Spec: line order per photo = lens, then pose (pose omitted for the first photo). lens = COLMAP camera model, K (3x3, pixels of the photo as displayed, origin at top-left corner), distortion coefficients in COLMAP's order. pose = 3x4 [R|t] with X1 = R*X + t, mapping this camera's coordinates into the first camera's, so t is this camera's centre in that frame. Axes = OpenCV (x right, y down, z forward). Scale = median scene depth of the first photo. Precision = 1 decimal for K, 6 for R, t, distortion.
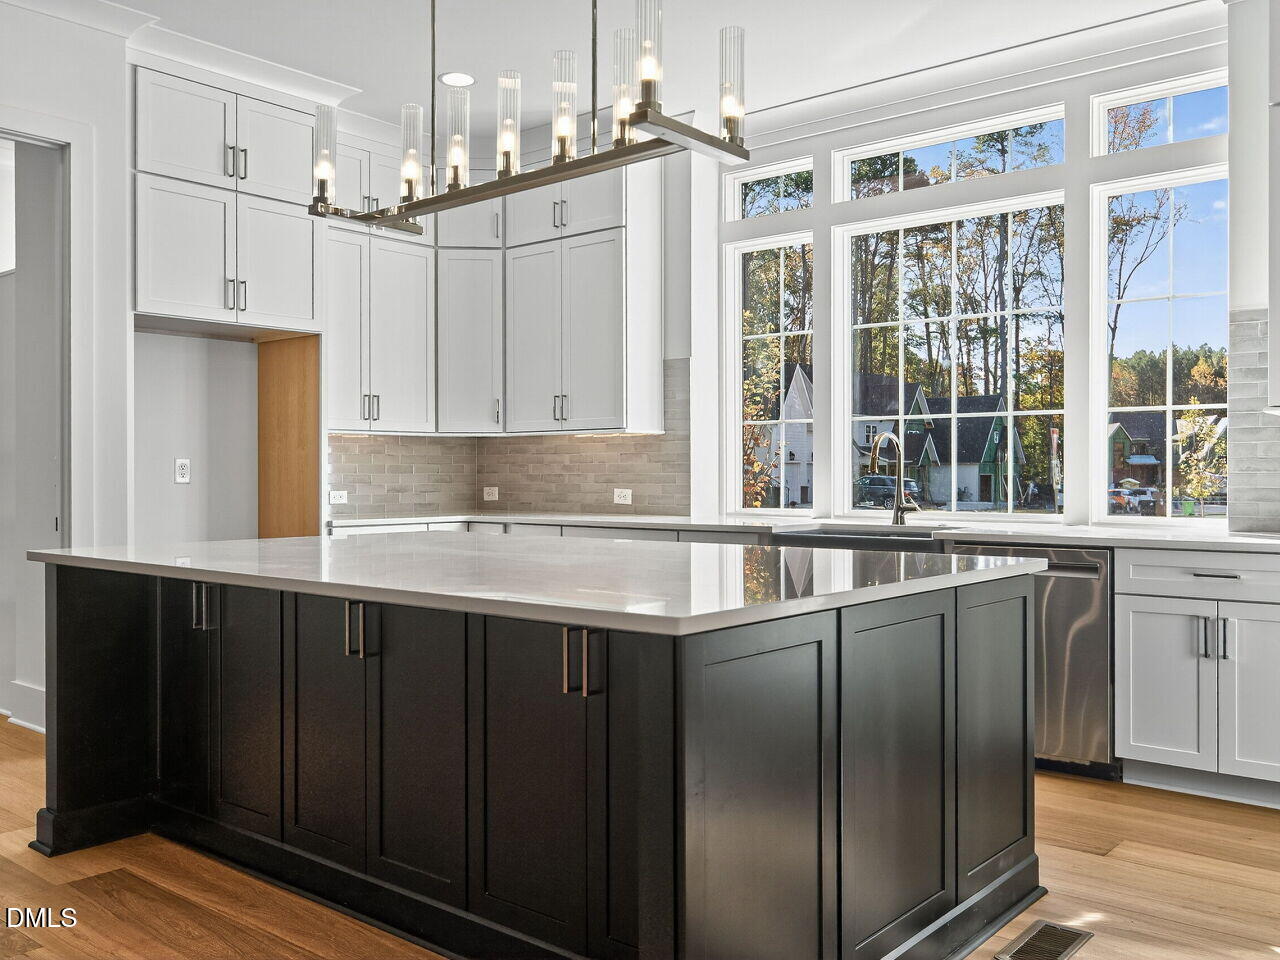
lens RADIAL K [[1153.1, 0, 633.6], [0, 1153.1, 475.8], [0, 0, 1]] dist [-0.014932, 0.017772]
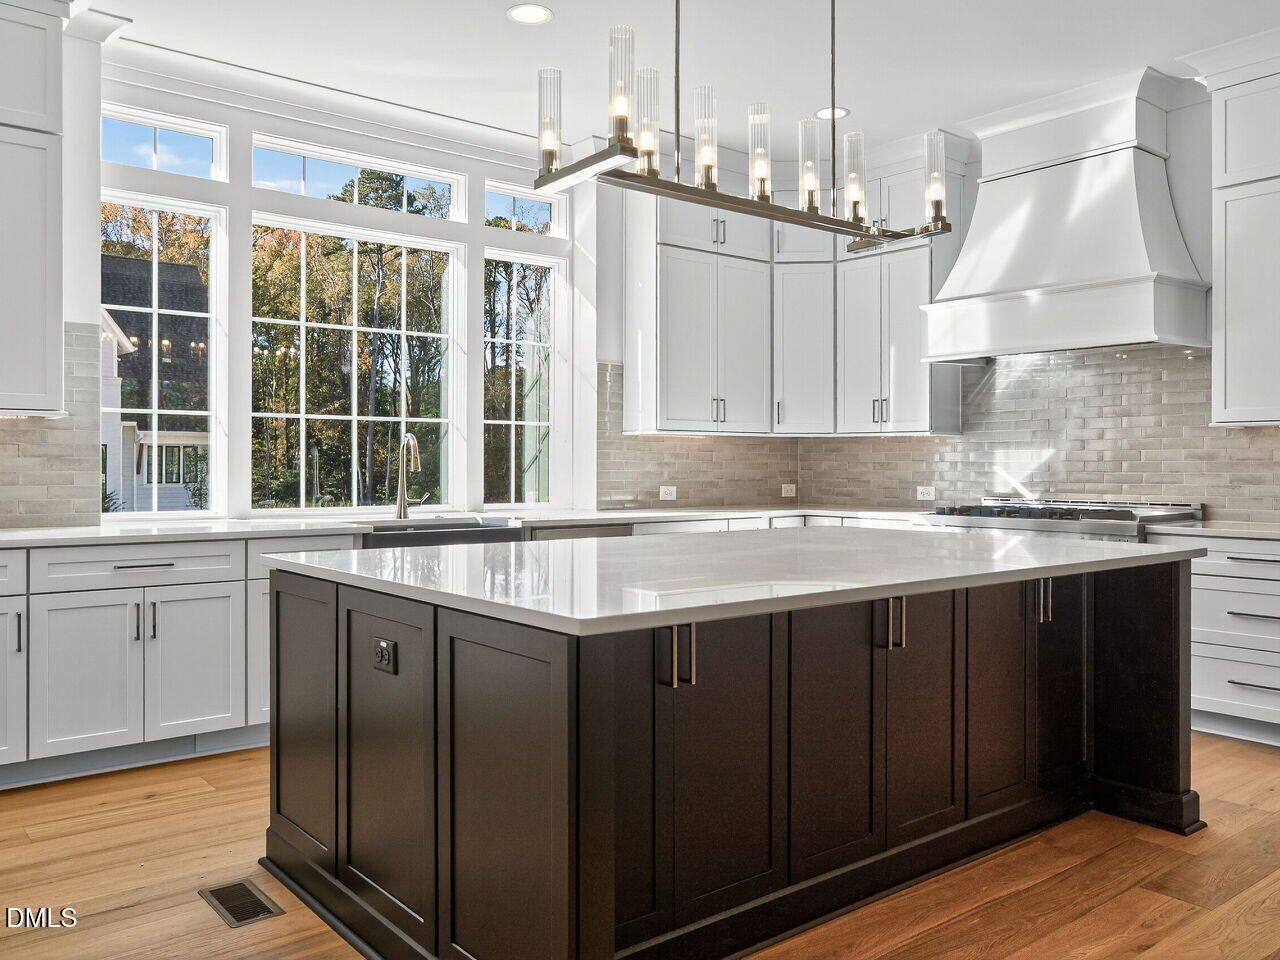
lens RADIAL K [[1051.2, 0, 646.0], [0, 1051.2, 481.0], [0, 0, 1]] dist [-0.025858, 0.033635]
pose [[0.169156, -0.011776, 0.985519, -0.668657], [-0.002321, 0.999921, 0.012346, -0.006433], [-0.985587, -0.004375, 0.169115, 0.574393]]
